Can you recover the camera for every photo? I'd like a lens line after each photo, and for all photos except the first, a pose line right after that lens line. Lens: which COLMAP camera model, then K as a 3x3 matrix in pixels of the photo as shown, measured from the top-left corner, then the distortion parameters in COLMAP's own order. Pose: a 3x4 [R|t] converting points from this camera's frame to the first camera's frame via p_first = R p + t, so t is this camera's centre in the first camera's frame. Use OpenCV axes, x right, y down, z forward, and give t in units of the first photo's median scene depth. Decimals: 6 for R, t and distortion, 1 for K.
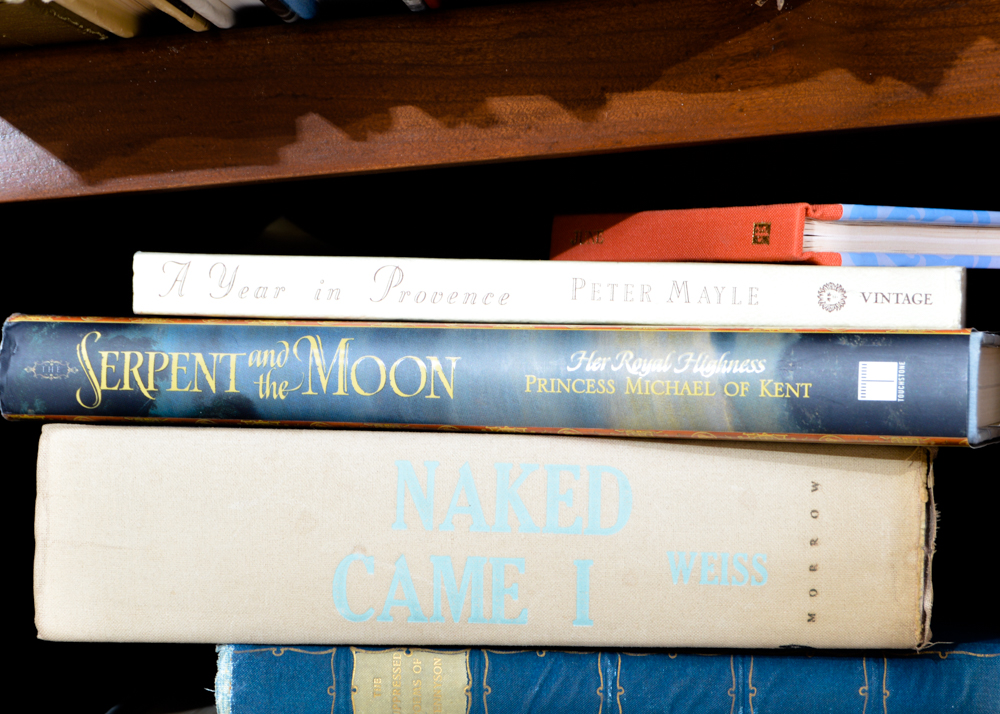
lens RADIAL K [[2856.4, 0, 498.0], [0, 2856.4, 358.4], [0, 0, 1]] dist [-0.030915, 0.000000]
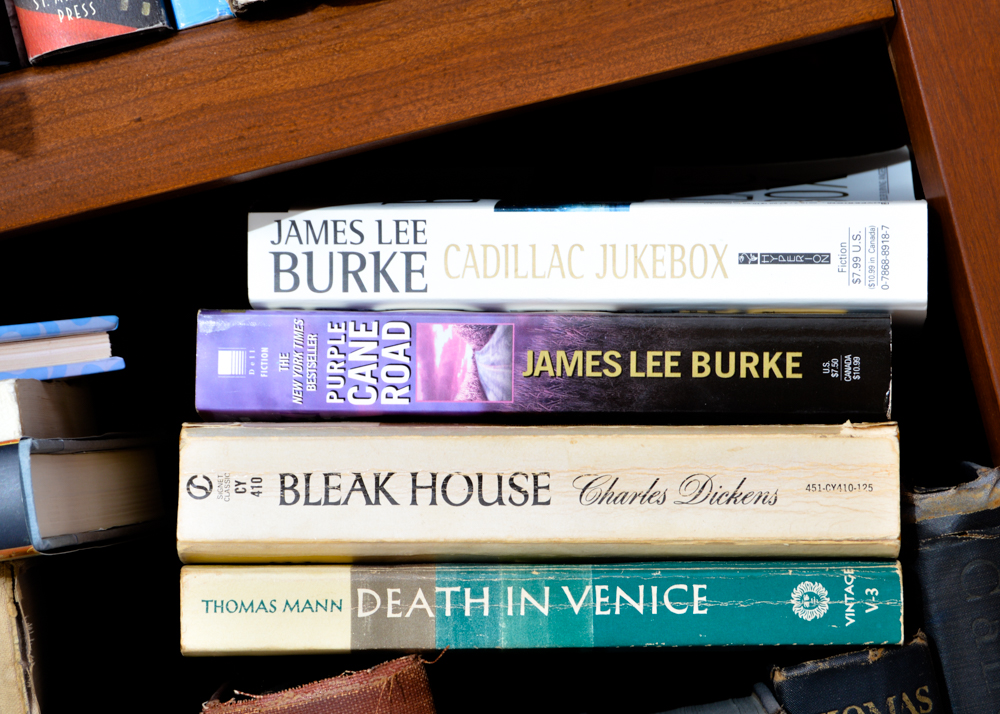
lens RADIAL K [[2856.4, 0, 502.2], [0, 2856.4, 361.2], [0, 0, 1]] dist [-0.030915, 0.000000]
pose [[0.971040, -0.161911, 0.175688, 0.151187], [0.171935, 0.984156, -0.043314, 0.034185], [-0.165891, 0.072266, 0.983493, -0.013653]]
